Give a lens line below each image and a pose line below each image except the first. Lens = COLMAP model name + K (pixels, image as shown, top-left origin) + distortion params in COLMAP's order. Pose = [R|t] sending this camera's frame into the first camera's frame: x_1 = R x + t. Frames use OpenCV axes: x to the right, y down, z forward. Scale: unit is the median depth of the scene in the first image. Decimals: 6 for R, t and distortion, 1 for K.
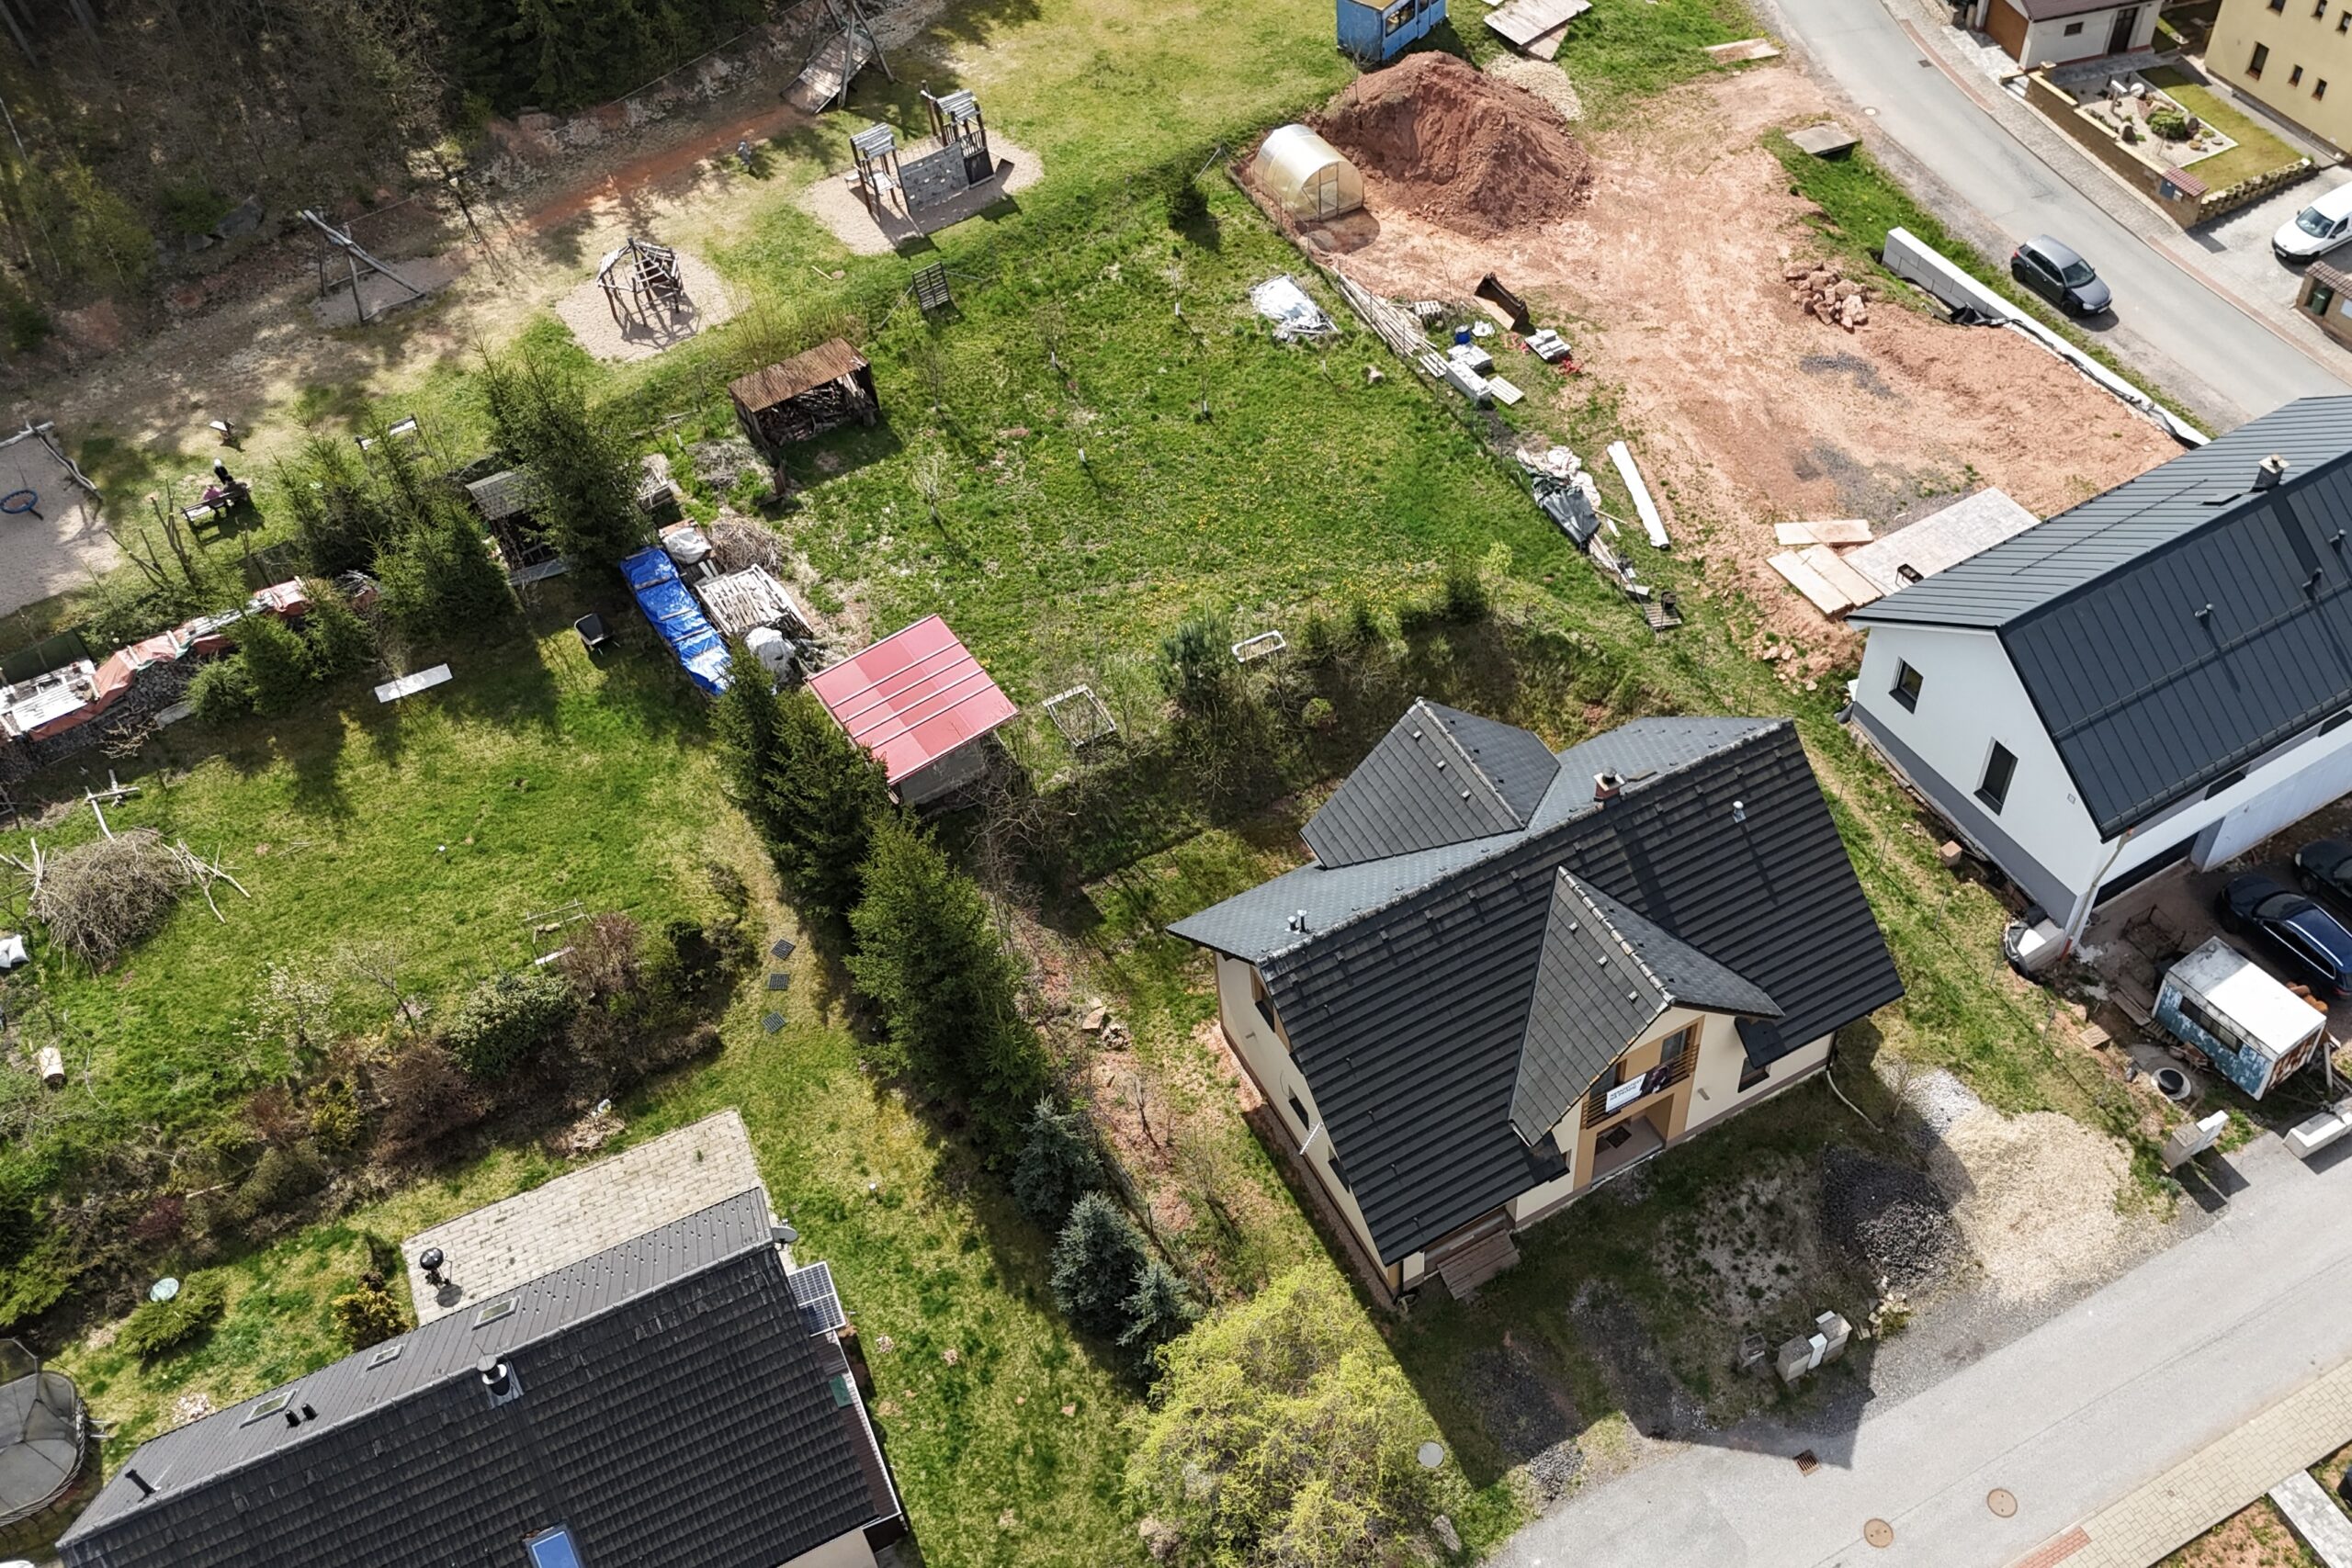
lens RADIAL K [[1981.0, 0, 1277.1], [0, 1981.0, 782.1], [0, 0, 1]] dist [0.002543, -0.005099]
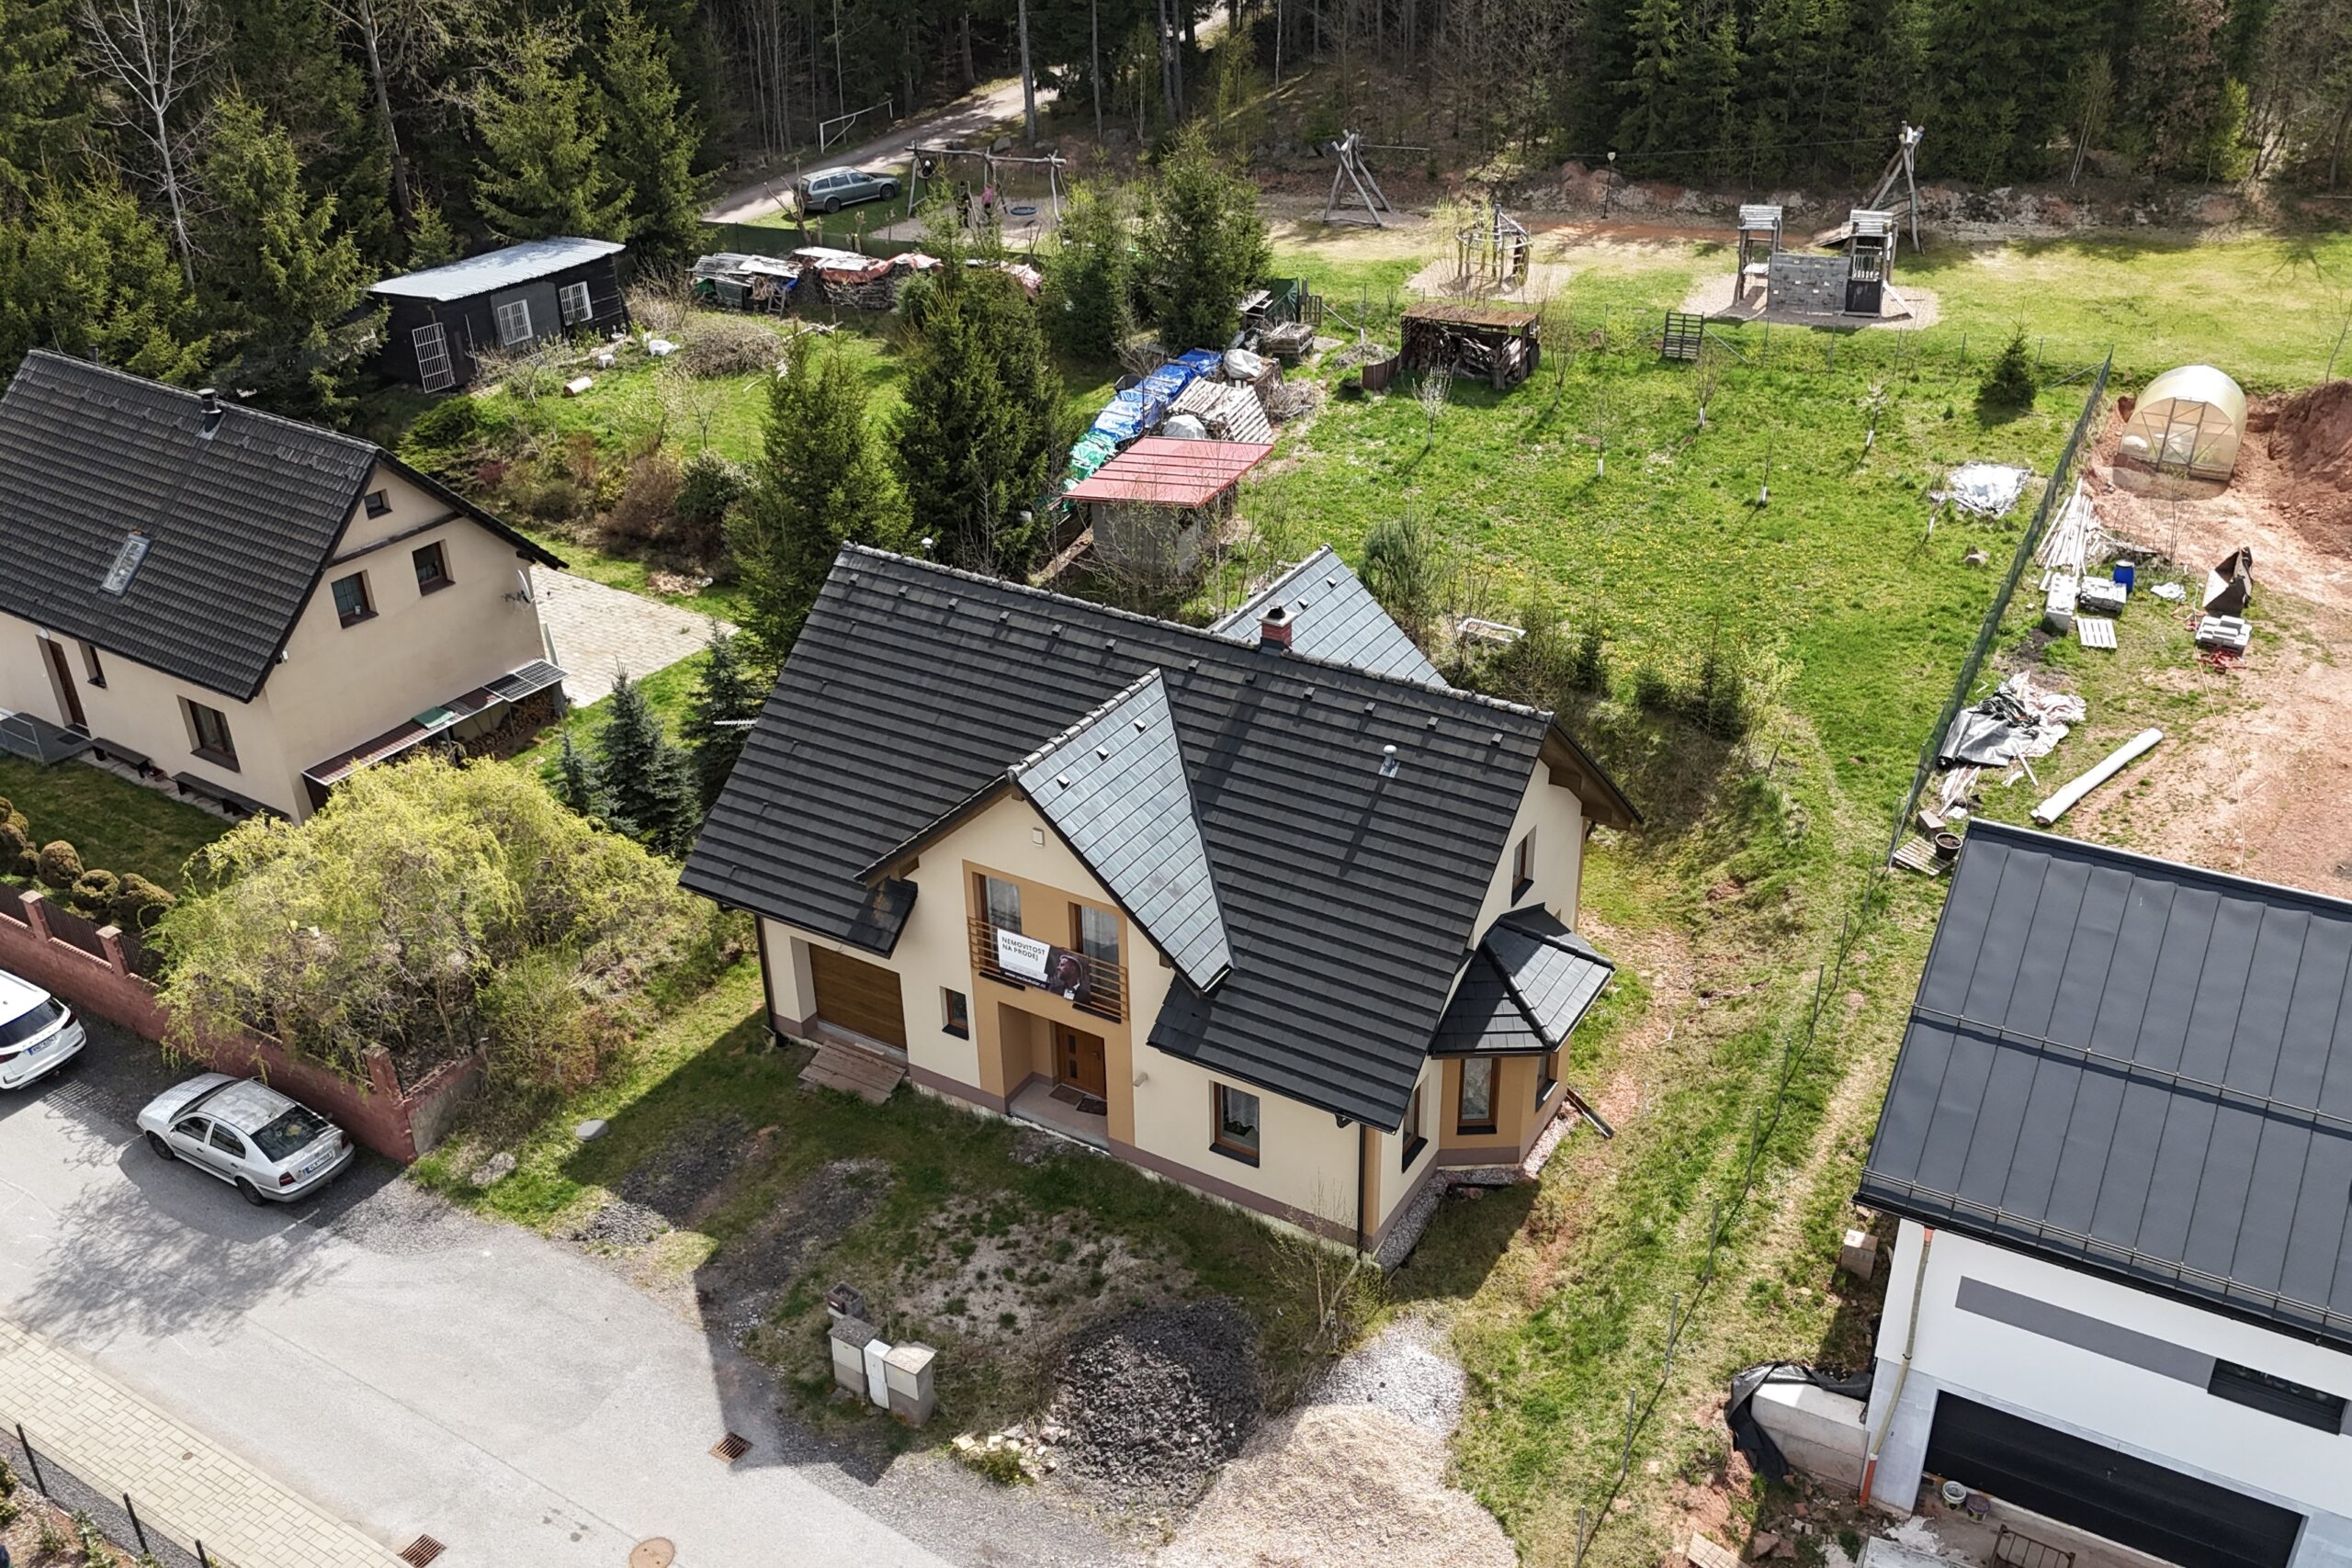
lens RADIAL K [[1981.0, 0, 1277.1], [0, 1981.0, 782.1], [0, 0, 1]] dist [0.002543, -0.005099]
pose [[0.510885, 0.424344, -0.747615, 0.541086], [-0.634615, 0.772813, 0.004980, 0.031392], [0.579880, 0.471903, 0.664114, 0.383636]]
